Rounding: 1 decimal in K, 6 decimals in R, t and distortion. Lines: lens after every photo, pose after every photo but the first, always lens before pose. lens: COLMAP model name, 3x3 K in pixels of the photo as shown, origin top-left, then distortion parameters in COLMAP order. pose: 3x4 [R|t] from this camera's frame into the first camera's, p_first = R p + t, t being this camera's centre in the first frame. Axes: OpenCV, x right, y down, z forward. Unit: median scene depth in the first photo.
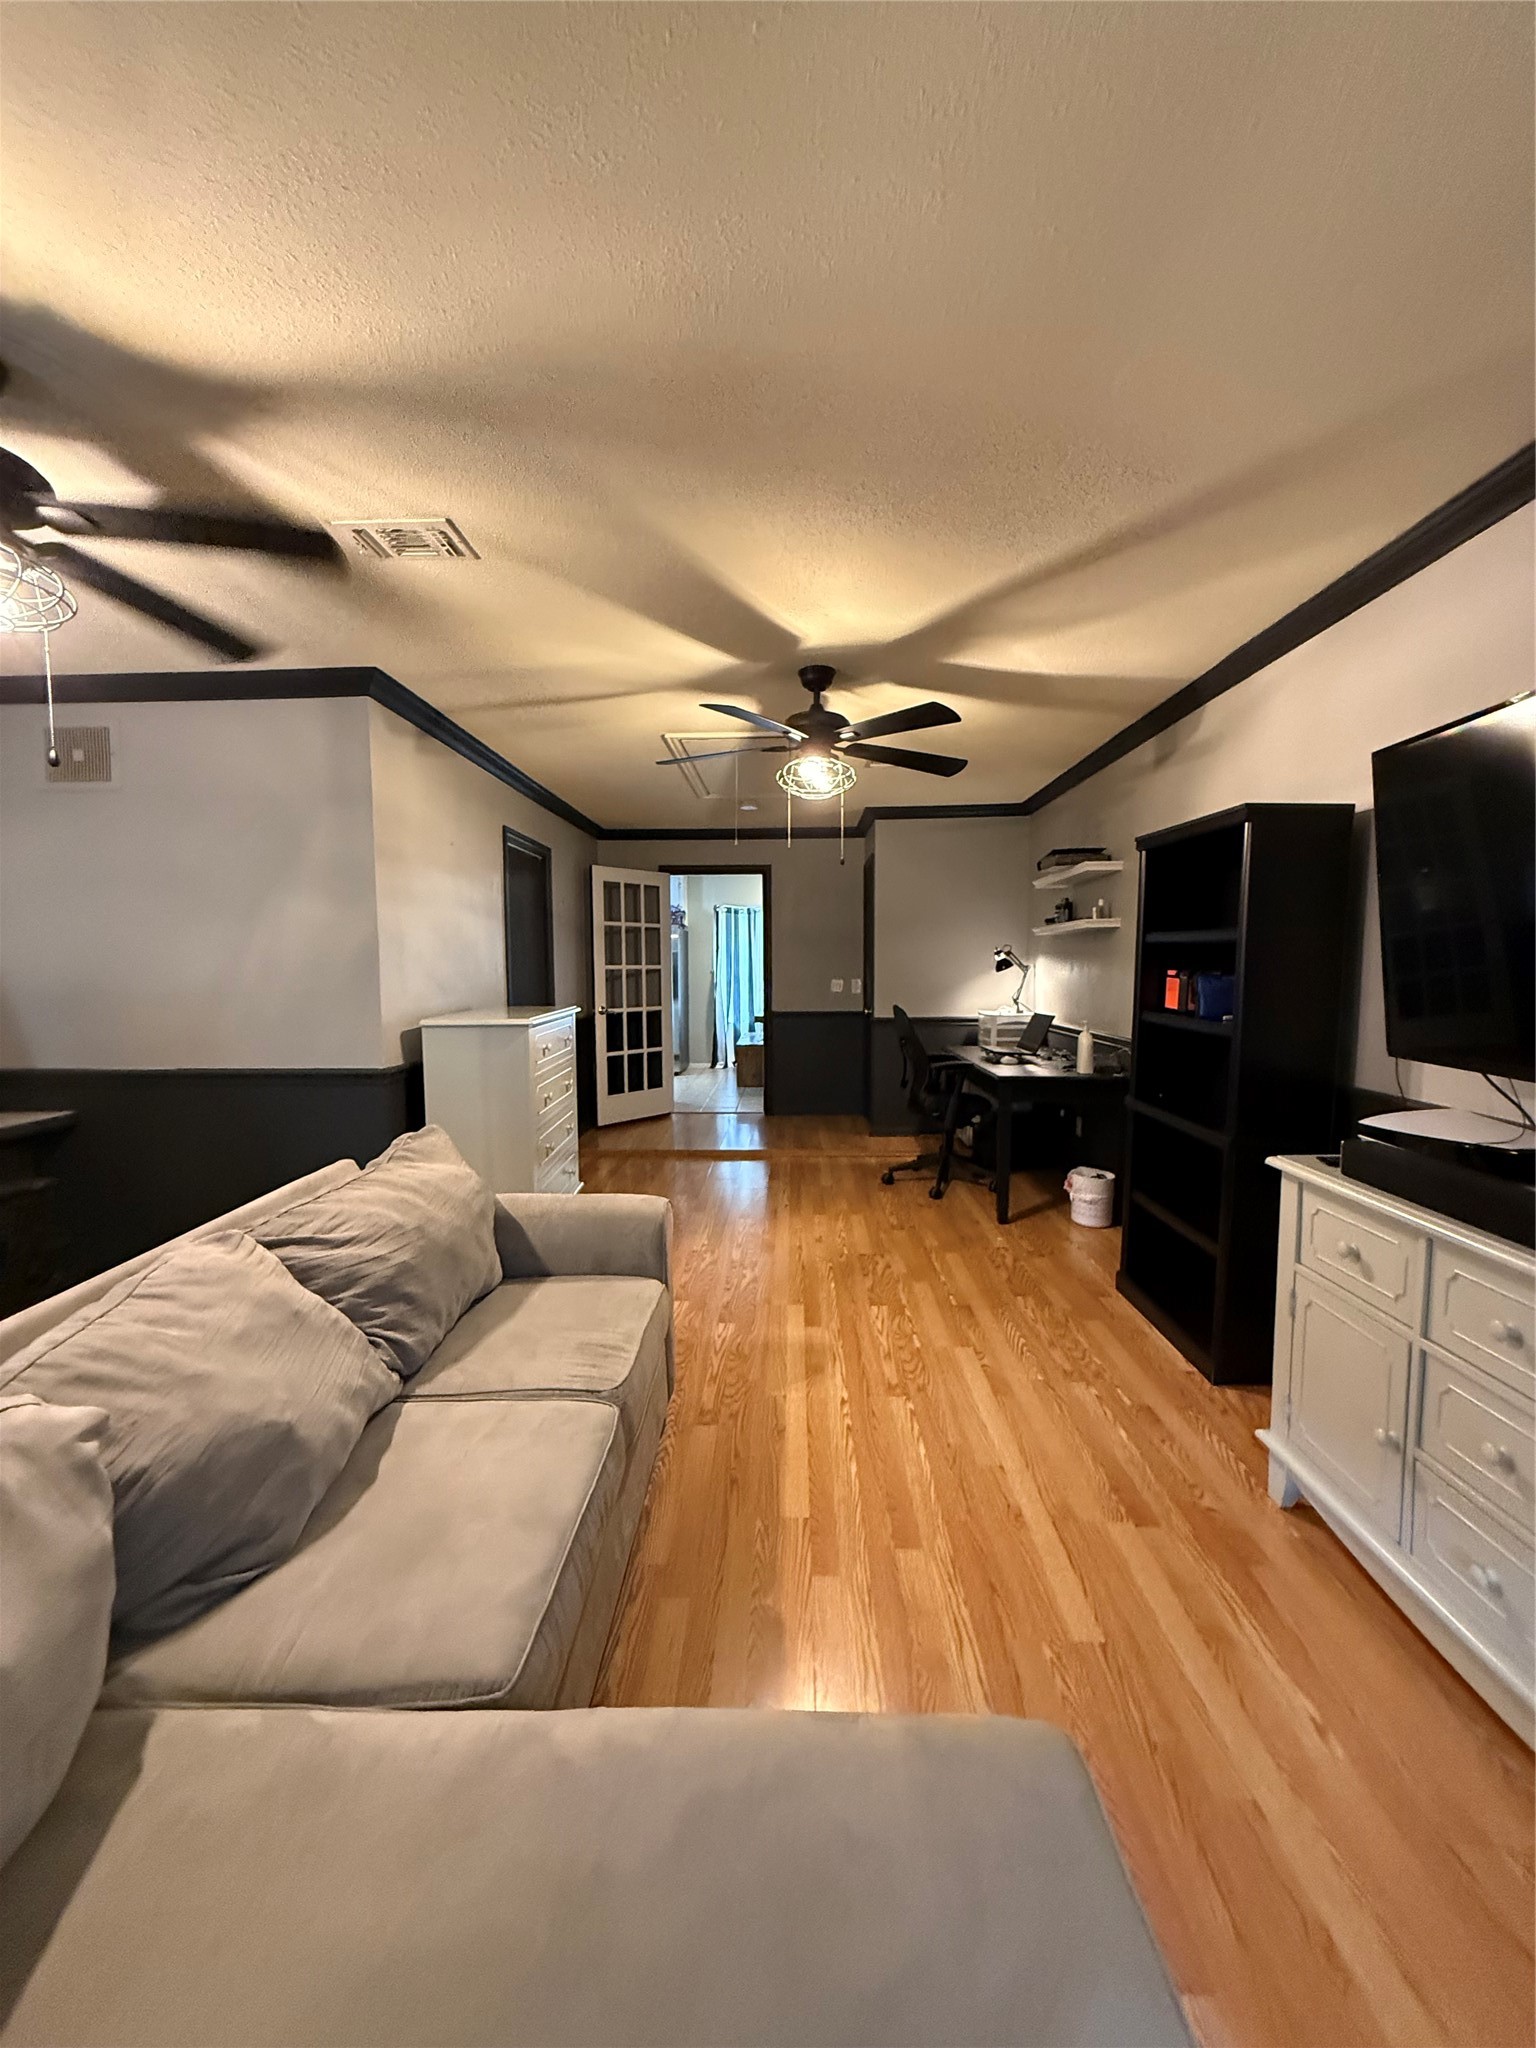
lens RADIAL K [[820.3, 0, 777.5], [0, 820.3, 1025.8], [0, 0, 1]] dist [0.000086, -0.000013]
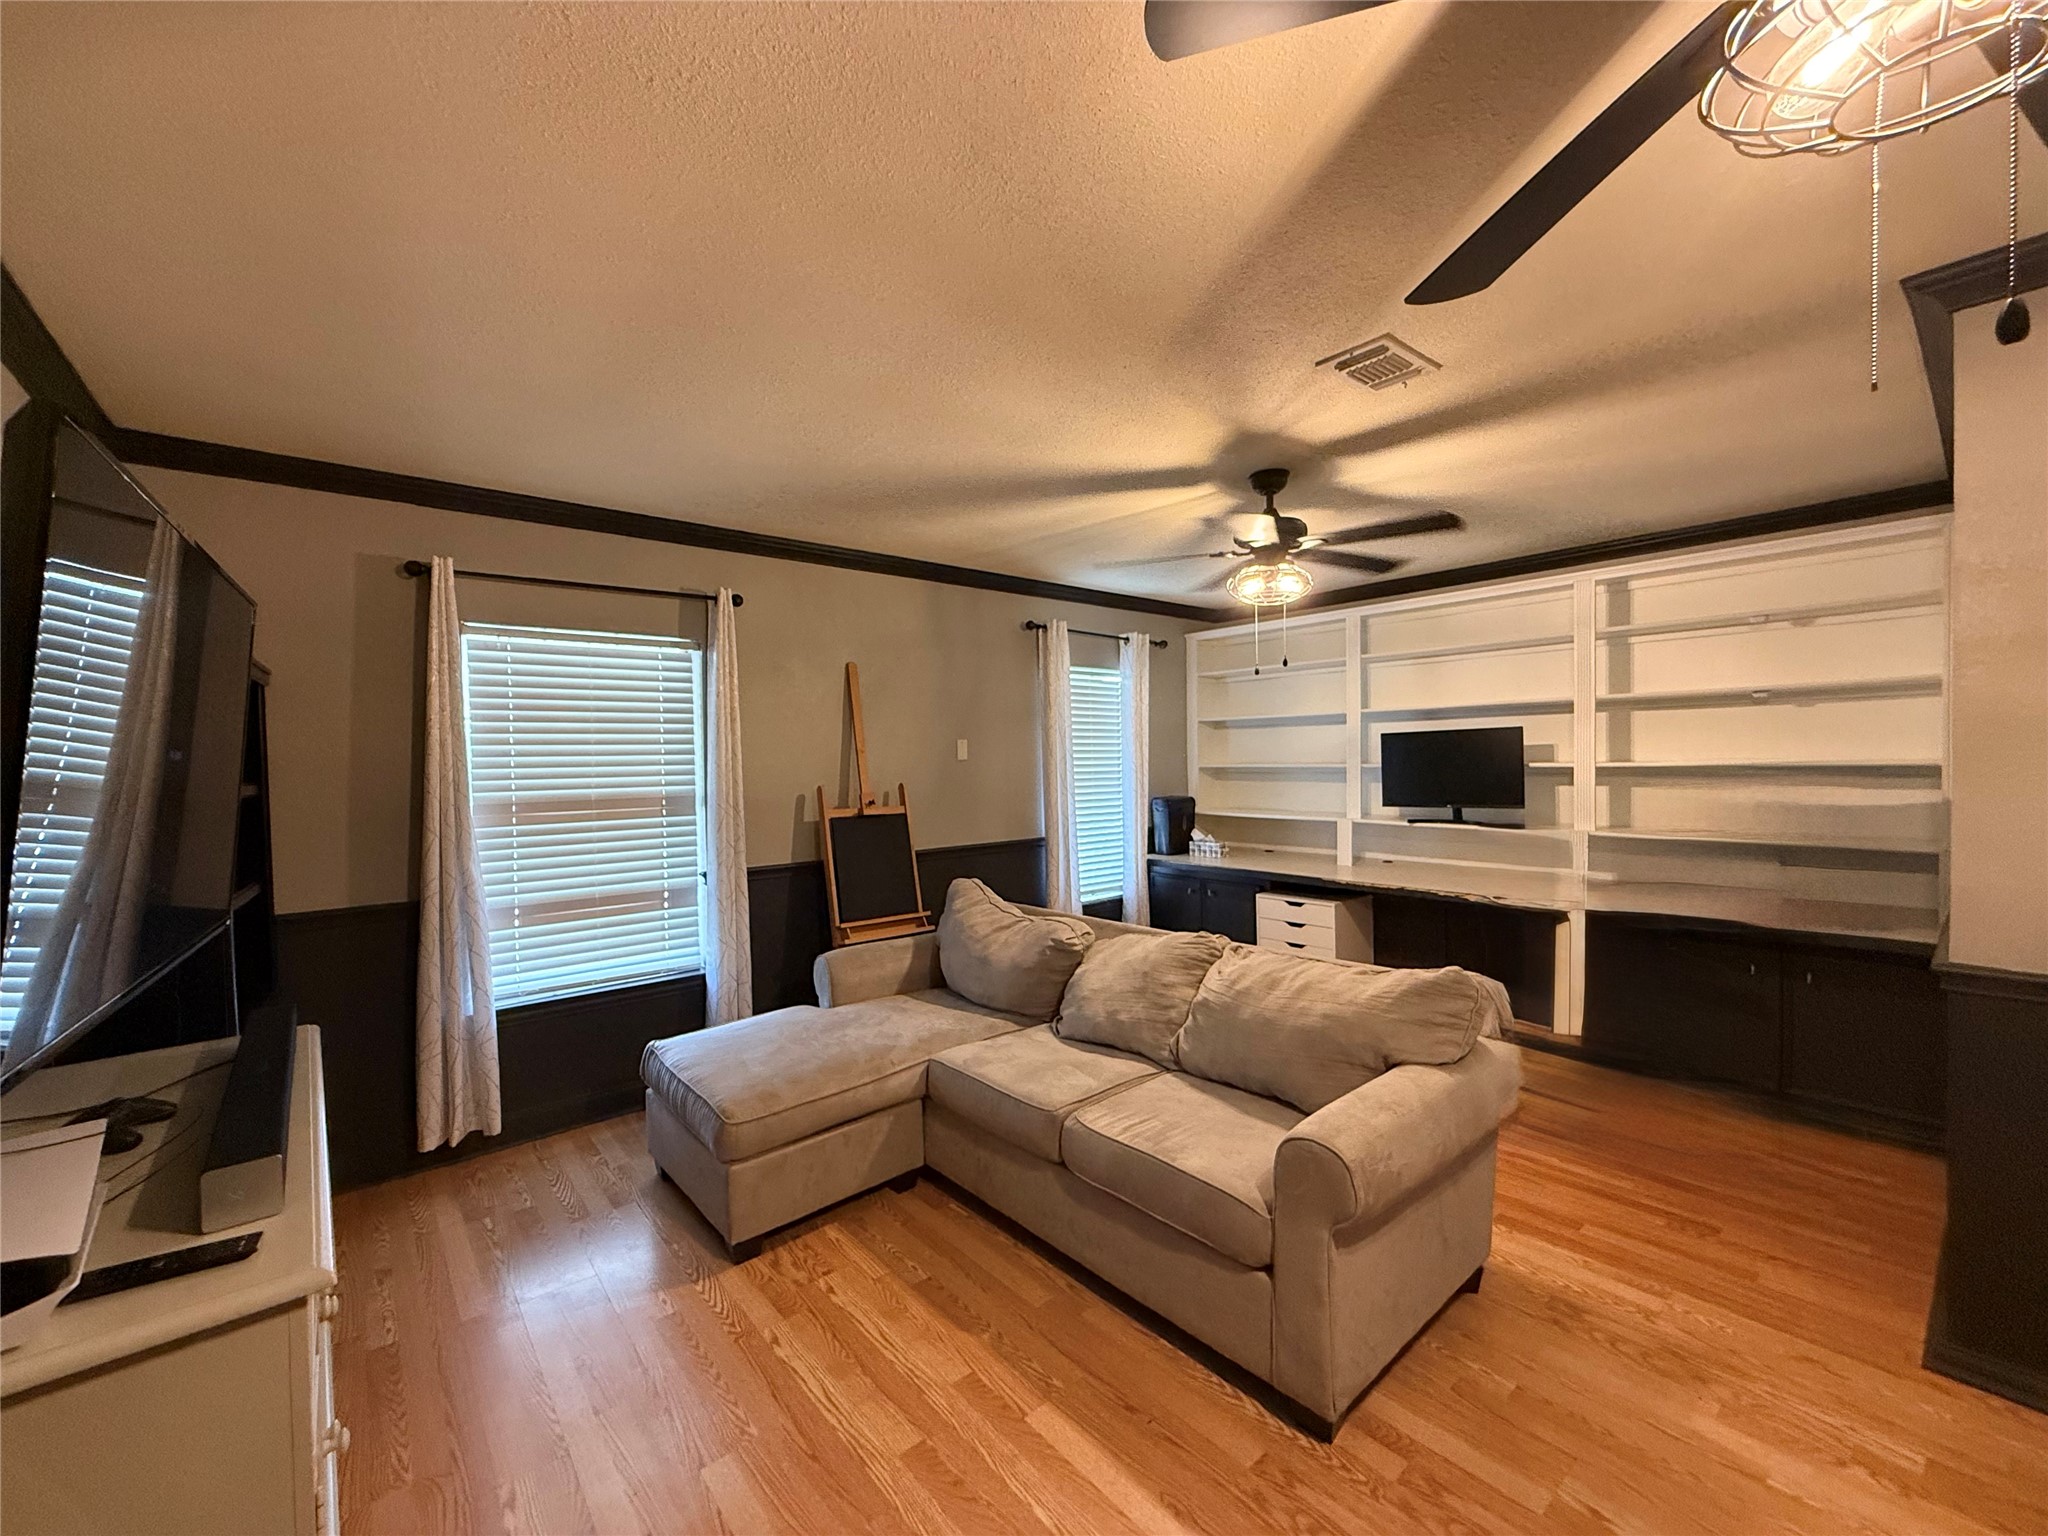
lens RADIAL K [[820.3, 0, 1032.4], [0, 820.3, 776.5], [0, 0, 1]] dist [0.000086, -0.000013]
pose [[-0.752718, 0.024133, -0.657901, 0.632121], [-0.026954, 0.997360, 0.067424, -0.173870], [0.657791, 0.068485, -0.750081, 1.694934]]
